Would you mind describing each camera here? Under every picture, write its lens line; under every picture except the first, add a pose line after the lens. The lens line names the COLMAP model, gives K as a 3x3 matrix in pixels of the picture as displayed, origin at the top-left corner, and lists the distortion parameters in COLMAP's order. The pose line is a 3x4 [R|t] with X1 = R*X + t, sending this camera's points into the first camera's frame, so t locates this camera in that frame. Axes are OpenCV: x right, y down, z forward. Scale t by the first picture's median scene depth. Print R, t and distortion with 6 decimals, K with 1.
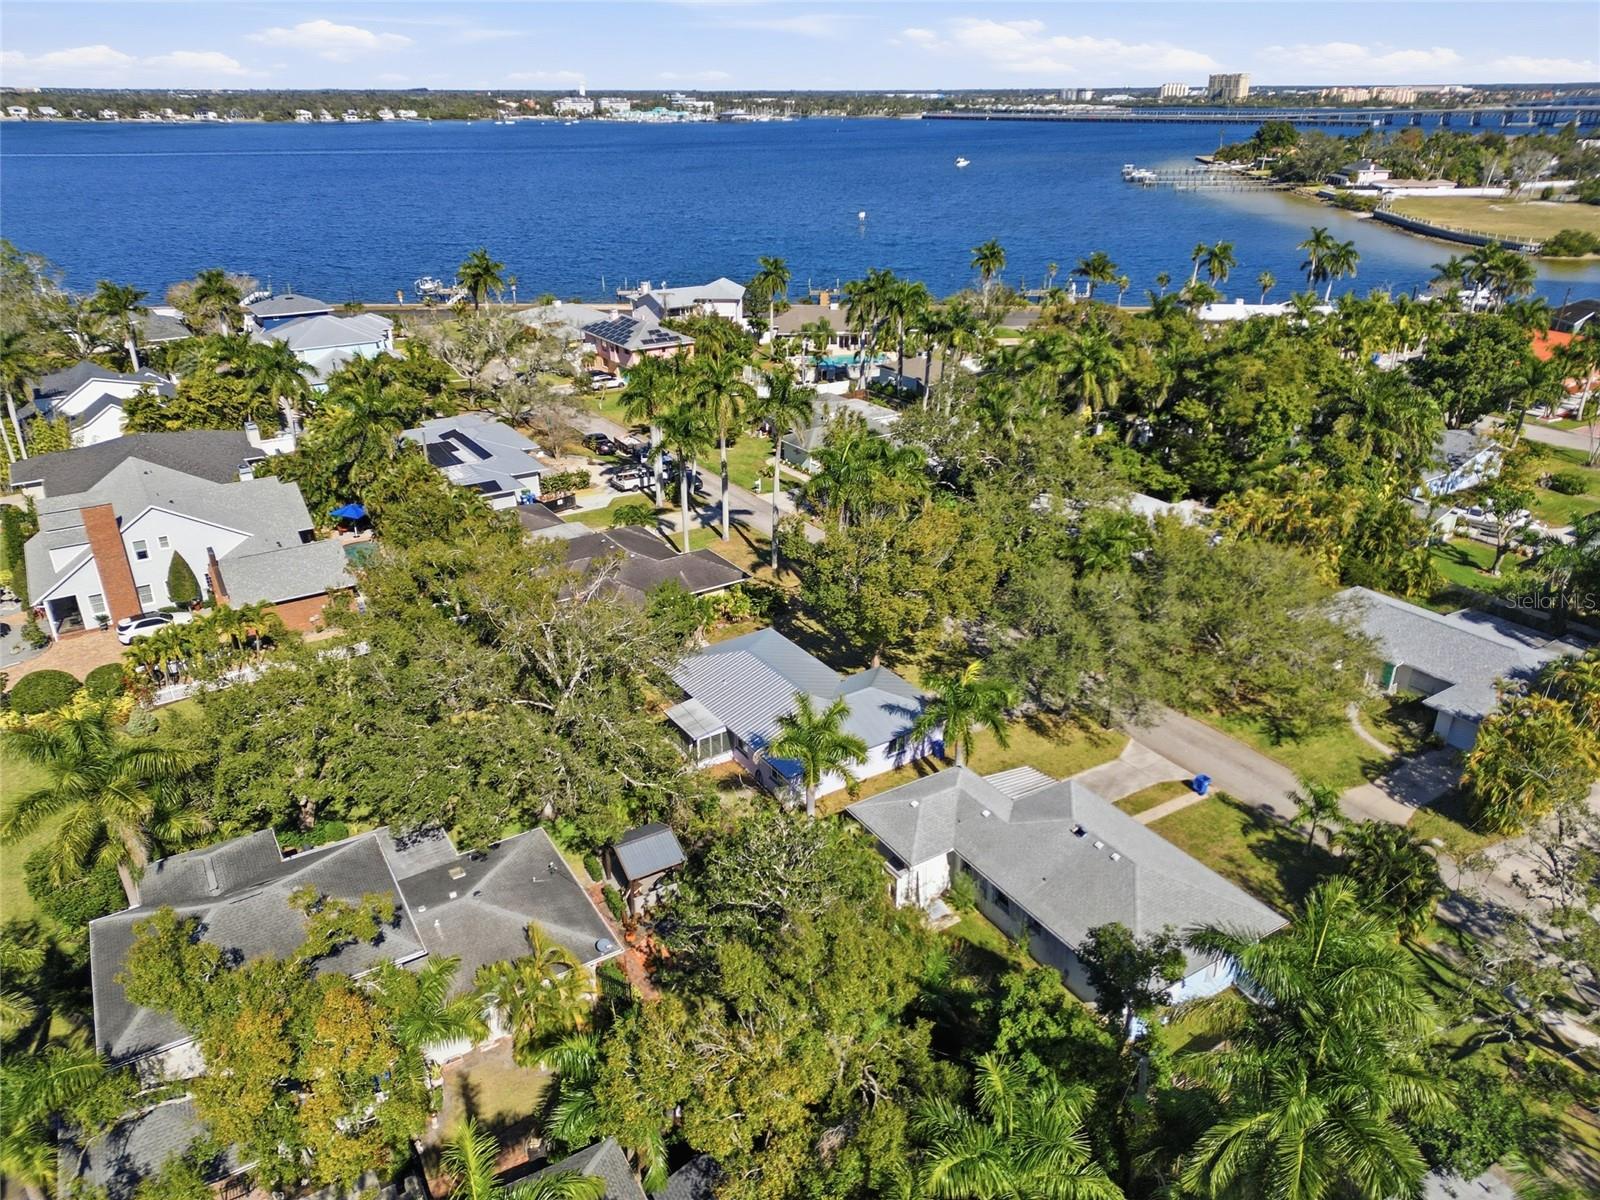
lens RADIAL K [[1106.3, 0, 800.0], [0, 1106.3, 600.0], [0, 0, 1]] dist [0.033959, -0.026817]
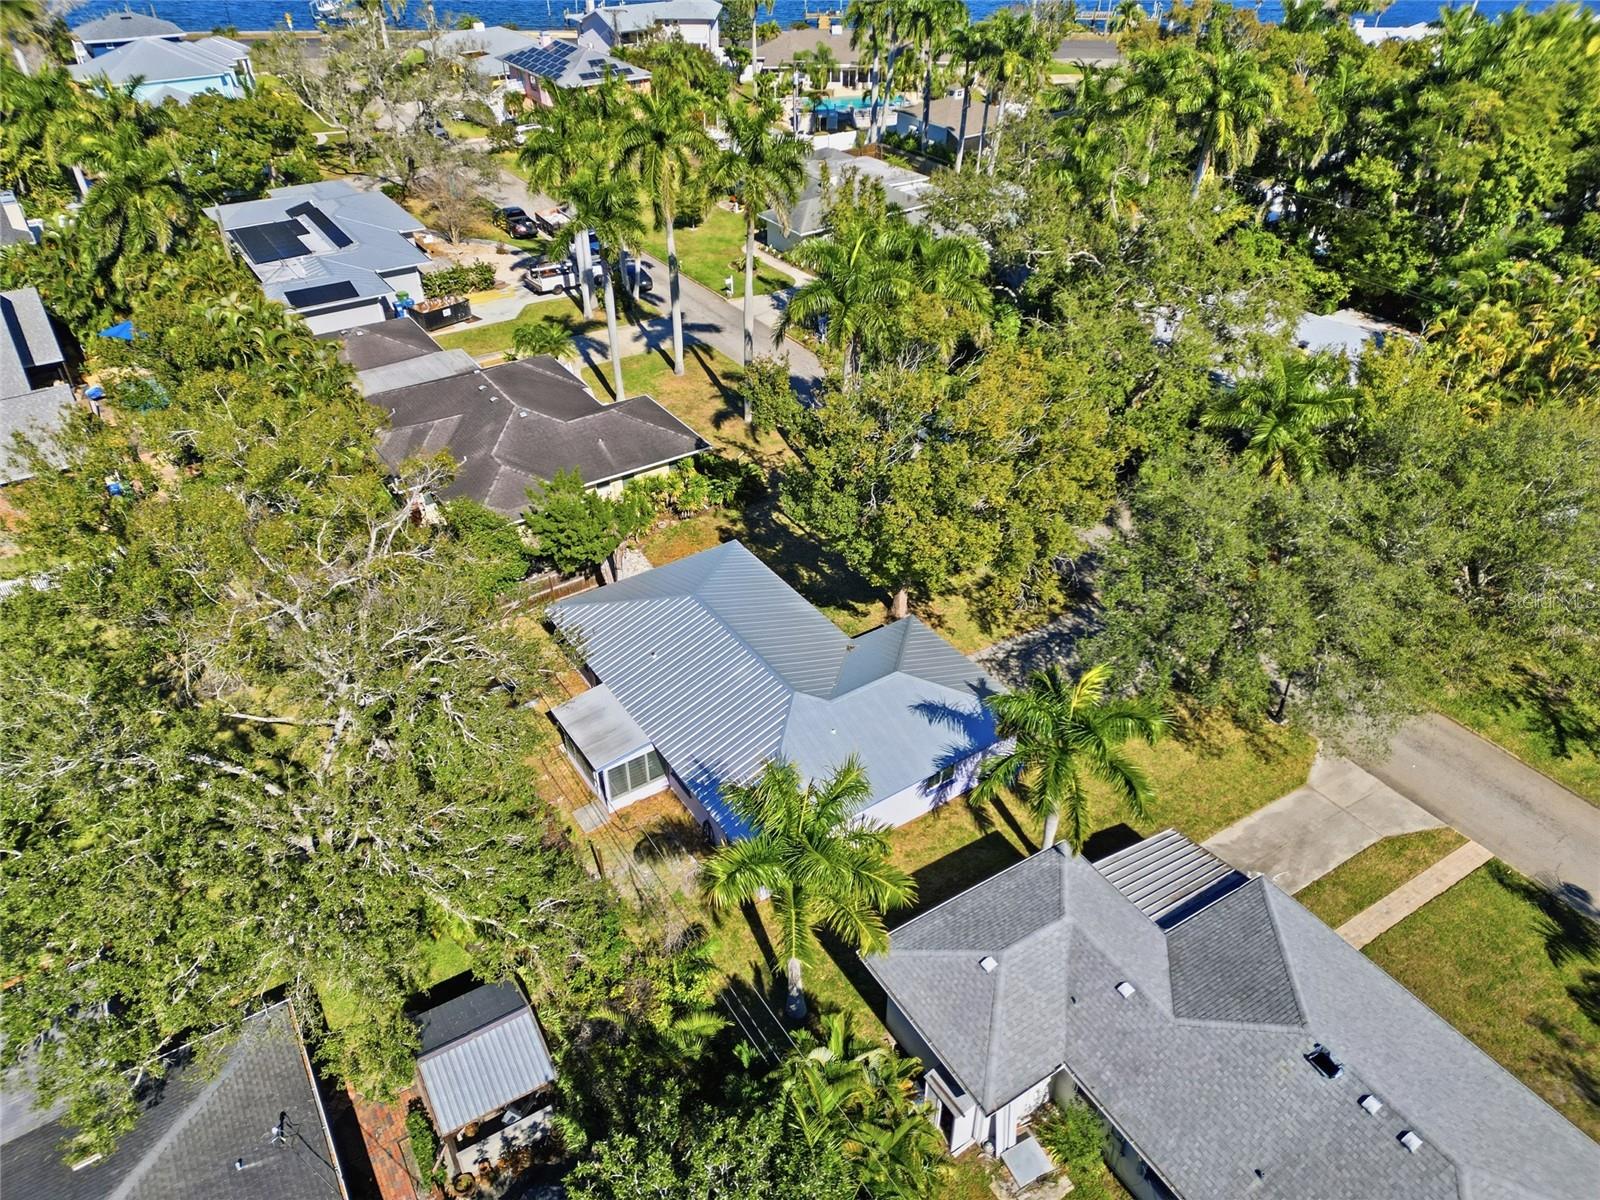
lens RADIAL K [[1106.3, 0, 800.0], [0, 1106.3, 600.0], [0, 0, 1]] dist [0.033959, -0.026817]
pose [[0.999999, -0.001516, 0.000700, 0.007141], [0.001348, 0.980339, 0.197316, -0.048075], [-0.000985, -0.197315, 0.980340, 0.270385]]
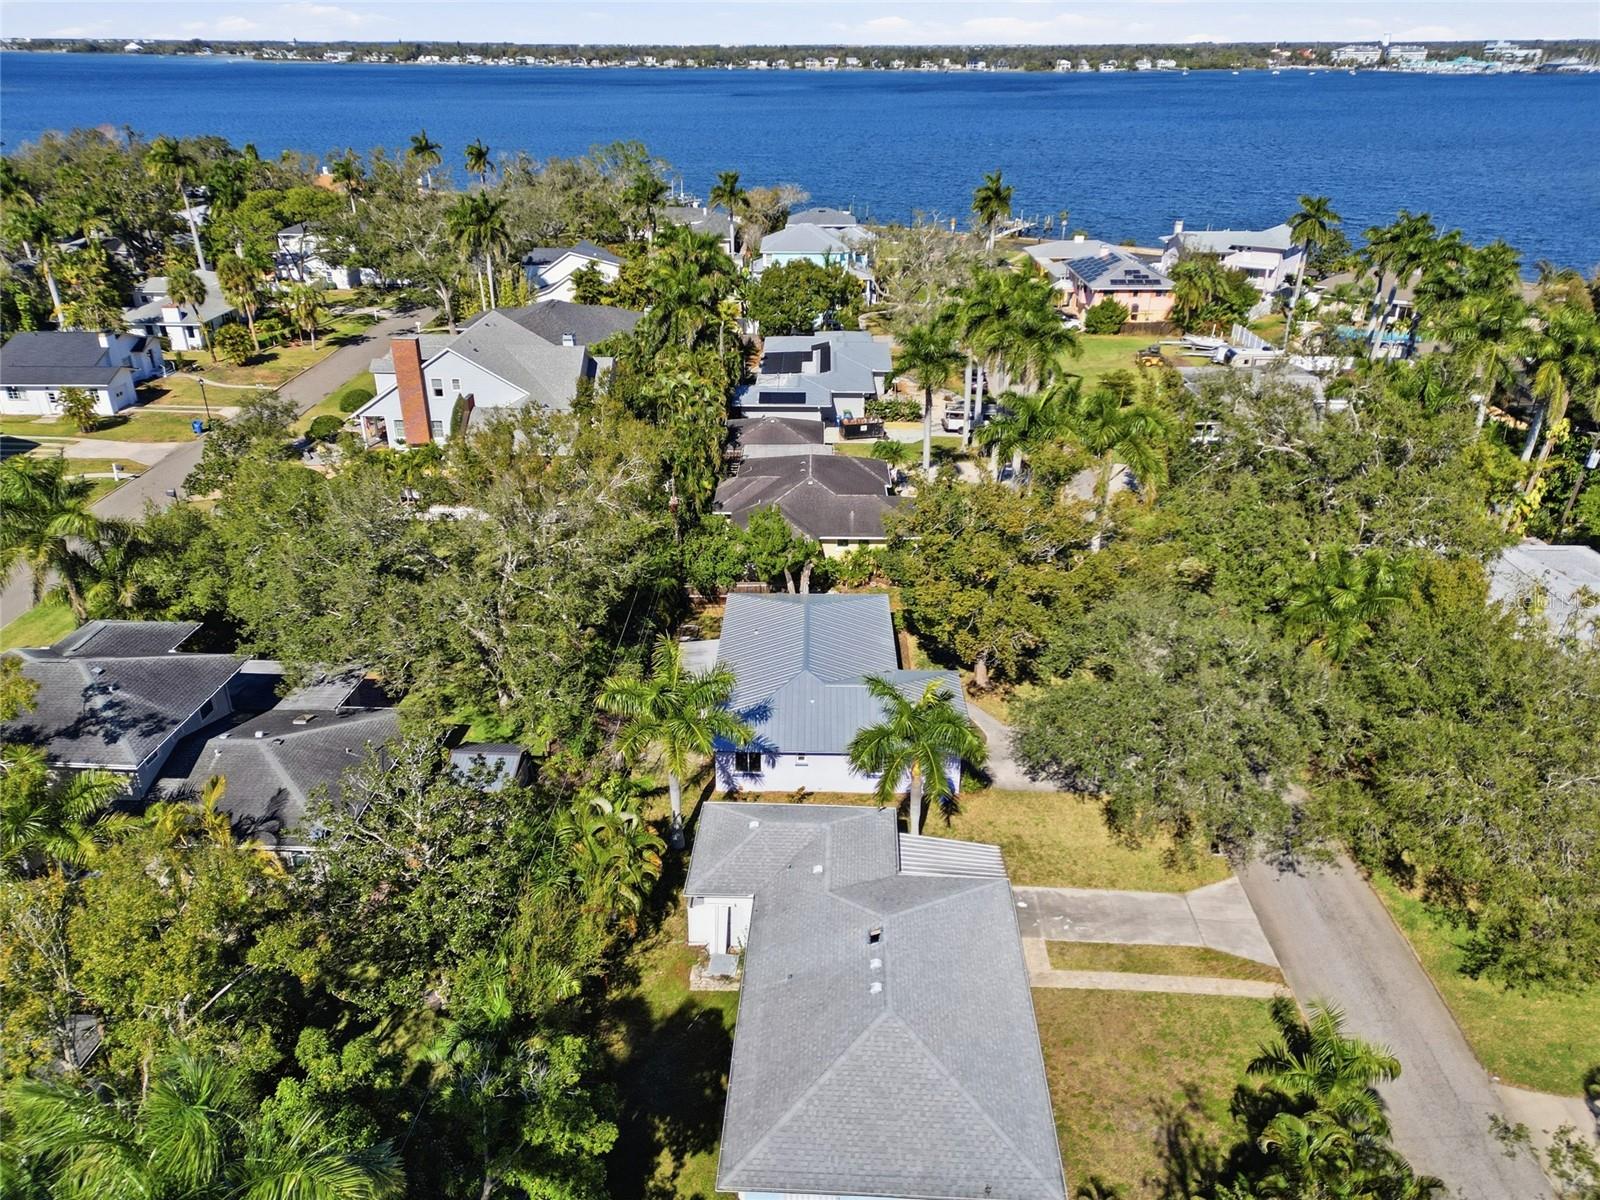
lens RADIAL K [[1139.2, 0, 800.0], [0, 1139.2, 600.0], [0, 0, 1]] dist [0.062132, -0.063810]
pose [[0.820740, 0.247955, -0.514689, 0.253335], [-0.237305, 0.967471, 0.087670, -0.021555], [0.519684, 0.050184, 0.852883, 0.182967]]
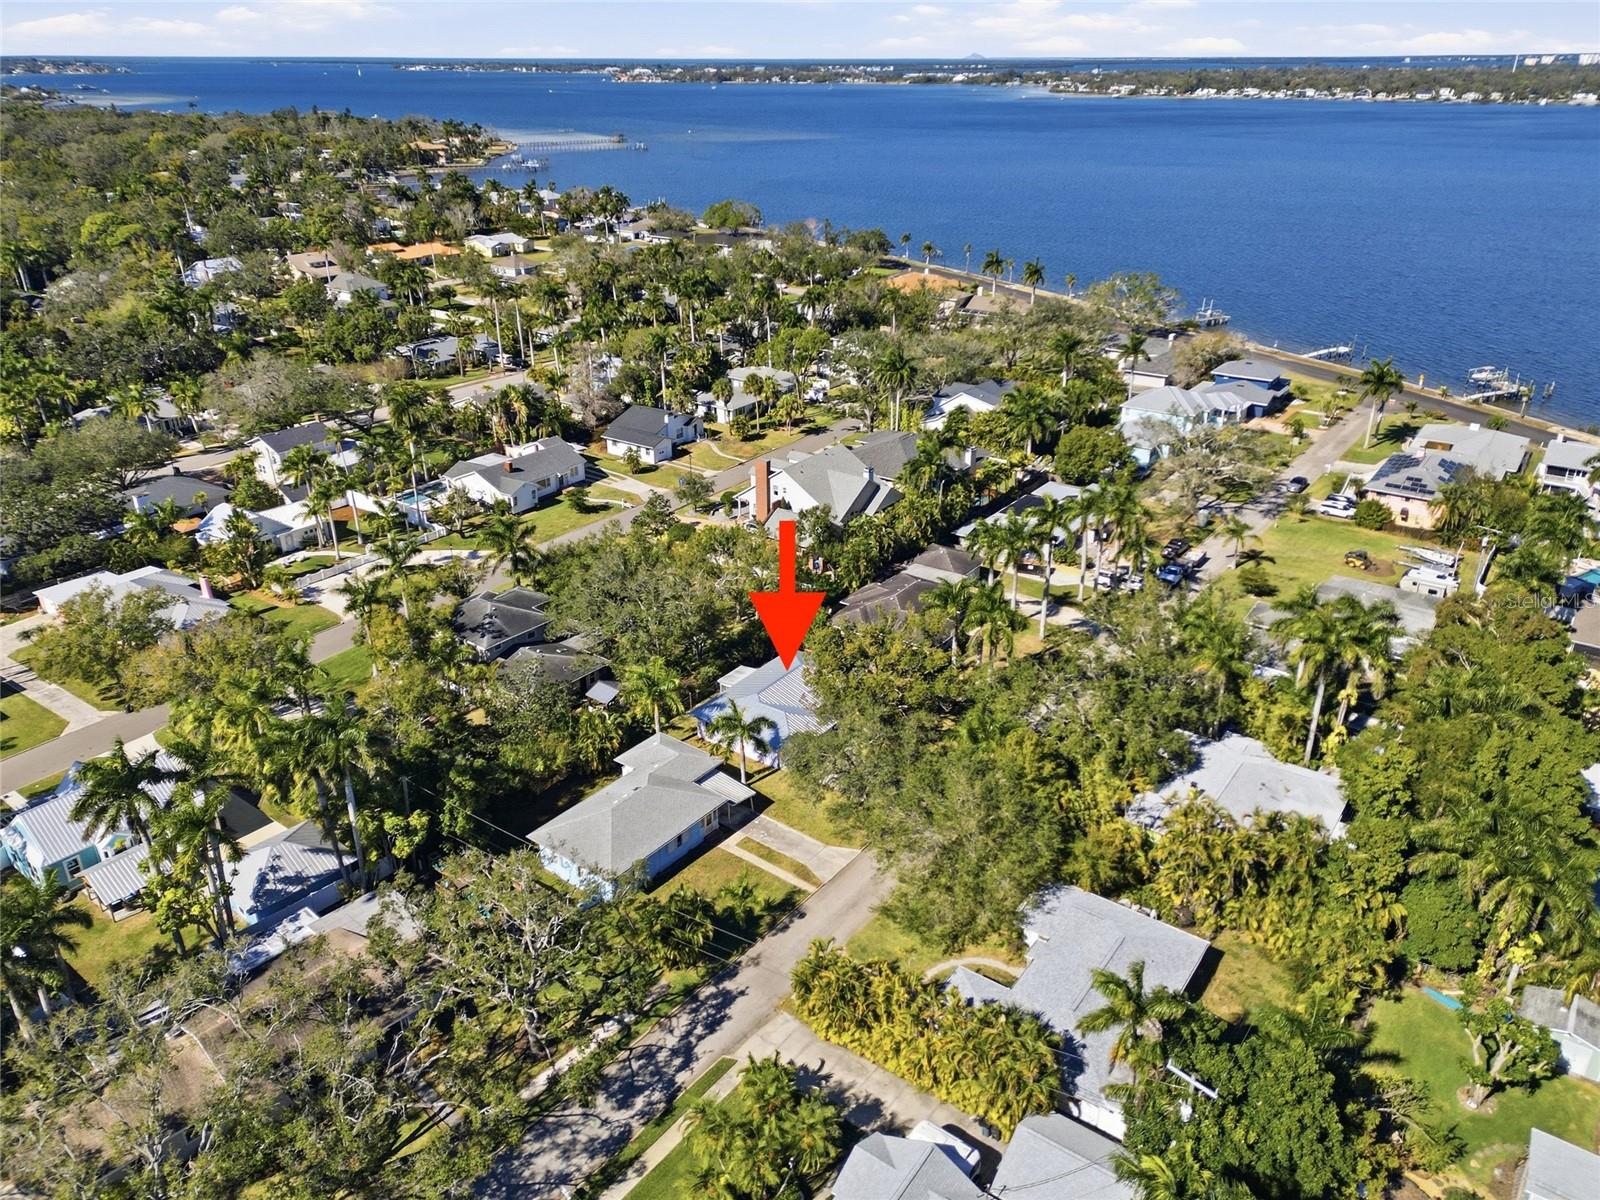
lens RADIAL K [[1139.2, 0, 800.0], [0, 1139.2, 600.0], [0, 0, 1]] dist [0.062132, -0.063810]
pose [[0.341239, 0.395439, -0.852751, 0.830642], [-0.386552, 0.885978, 0.256164, -0.288500], [0.856816, 0.242219, 0.455189, 0.172388]]
